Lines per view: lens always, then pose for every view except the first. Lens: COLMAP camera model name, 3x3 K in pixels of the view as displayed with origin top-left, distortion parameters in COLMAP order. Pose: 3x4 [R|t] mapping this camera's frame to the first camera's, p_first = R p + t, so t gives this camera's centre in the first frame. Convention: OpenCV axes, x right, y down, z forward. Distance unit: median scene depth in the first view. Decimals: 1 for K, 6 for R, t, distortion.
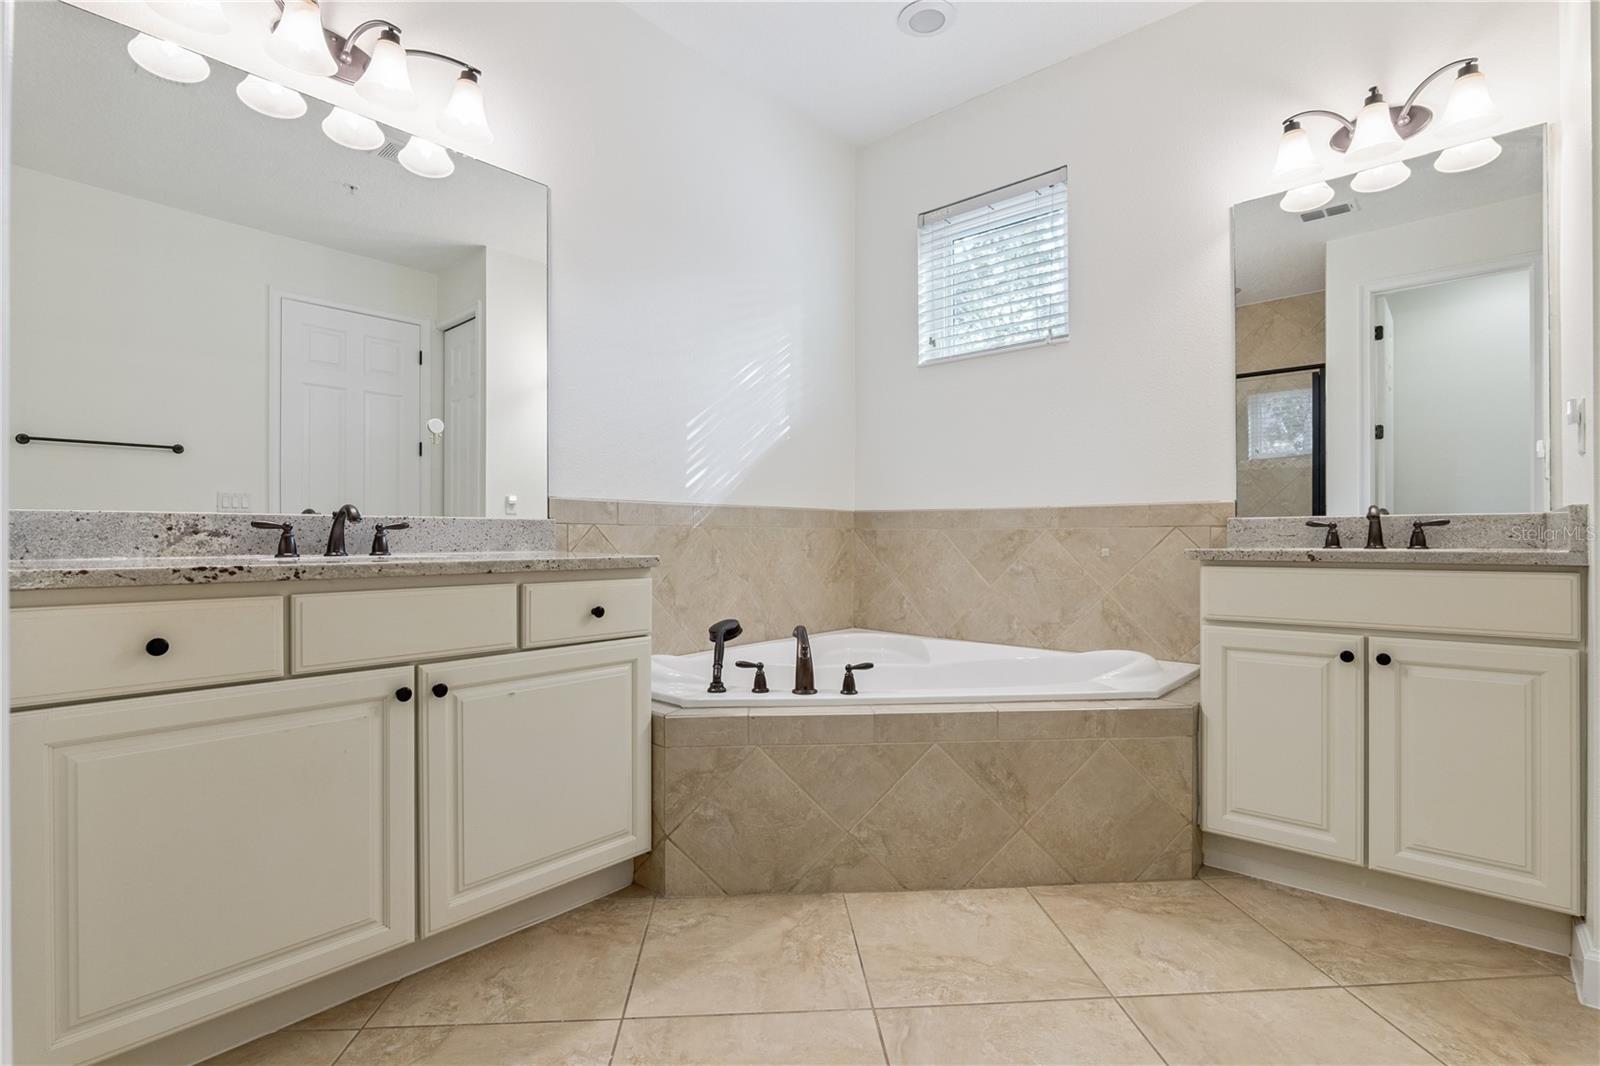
lens RADIAL K [[756.1, 0, 792.0], [0, 756.1, 539.9], [0, 0, 1]] dist [-0.015974, 0.005307]
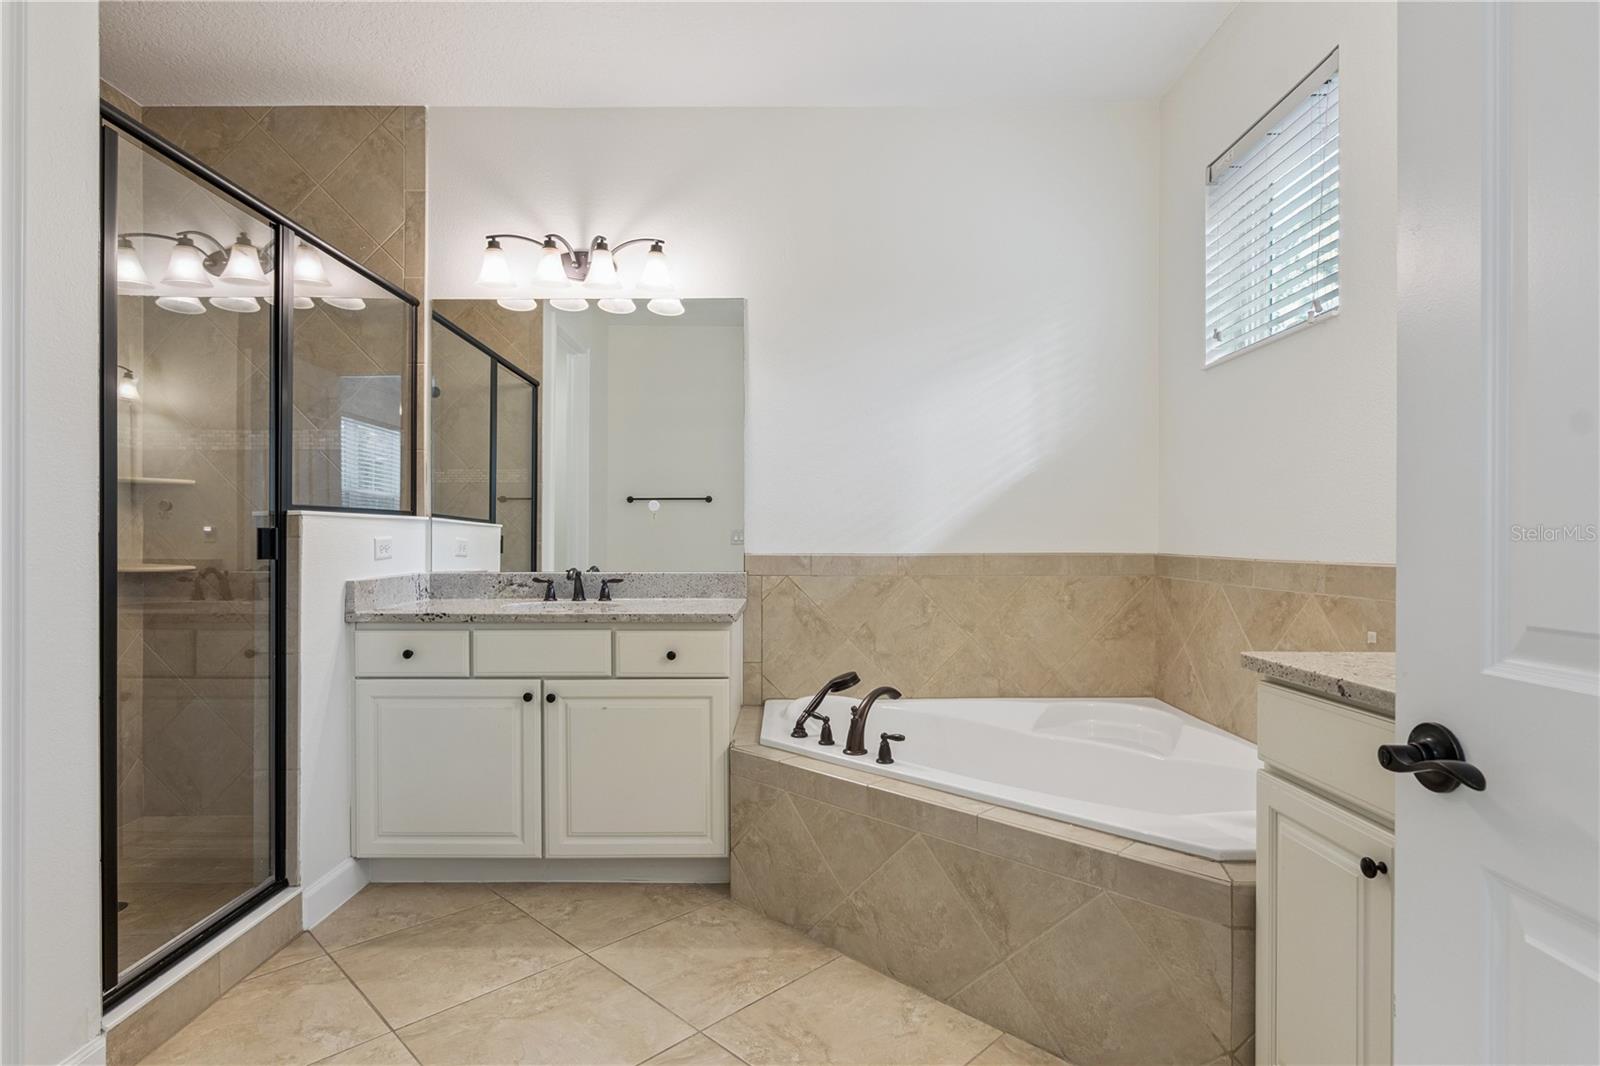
lens RADIAL K [[806.2, 0, 774.2], [0, 806.2, 543.1], [0, 0, 1]] dist [-0.004132, 0.001701]
pose [[0.658482, 0.001724, -0.752594, 0.826147], [-0.000283, 0.999998, 0.002042, -0.091789], [0.752596, -0.001132, 0.658481, 0.209617]]
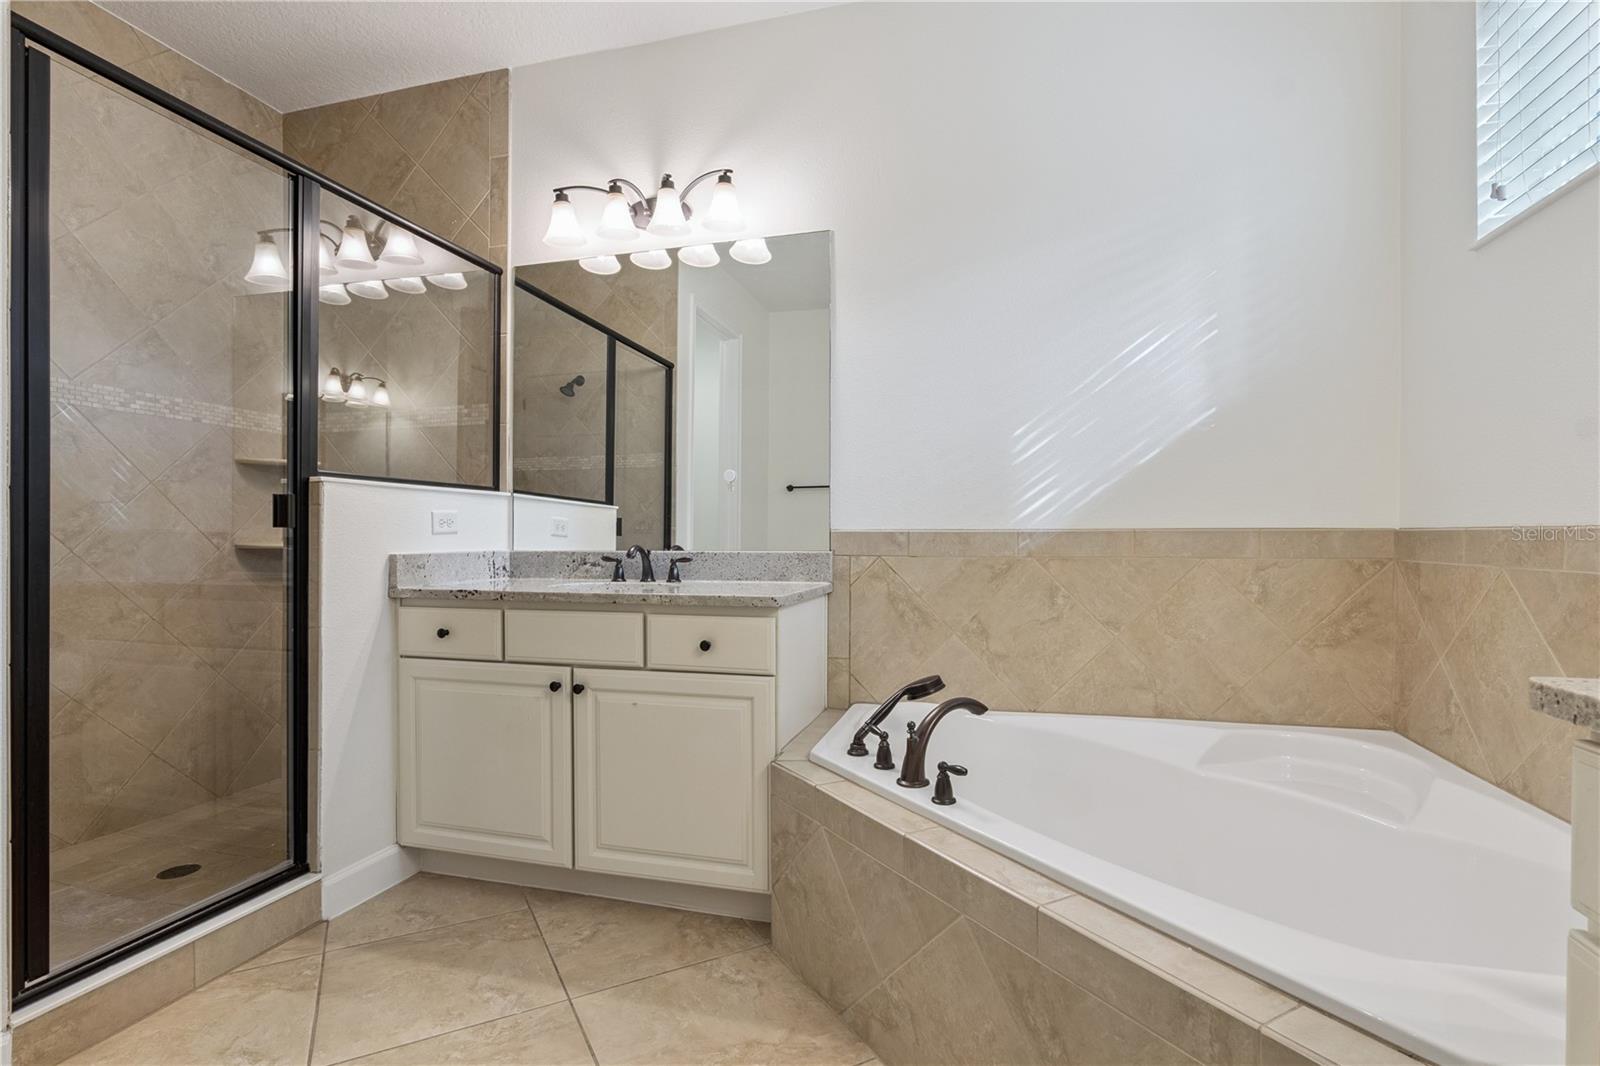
lens RADIAL K [[756.1, 0, 788.4], [0, 756.1, 545.9], [0, 0, 1]] dist [-0.015974, 0.005307]
pose [[0.435129, 0.005558, -0.900351, 0.703529], [-0.002086, 0.999984, 0.005164, -0.048113], [0.900366, -0.000369, 0.435134, 0.590466]]
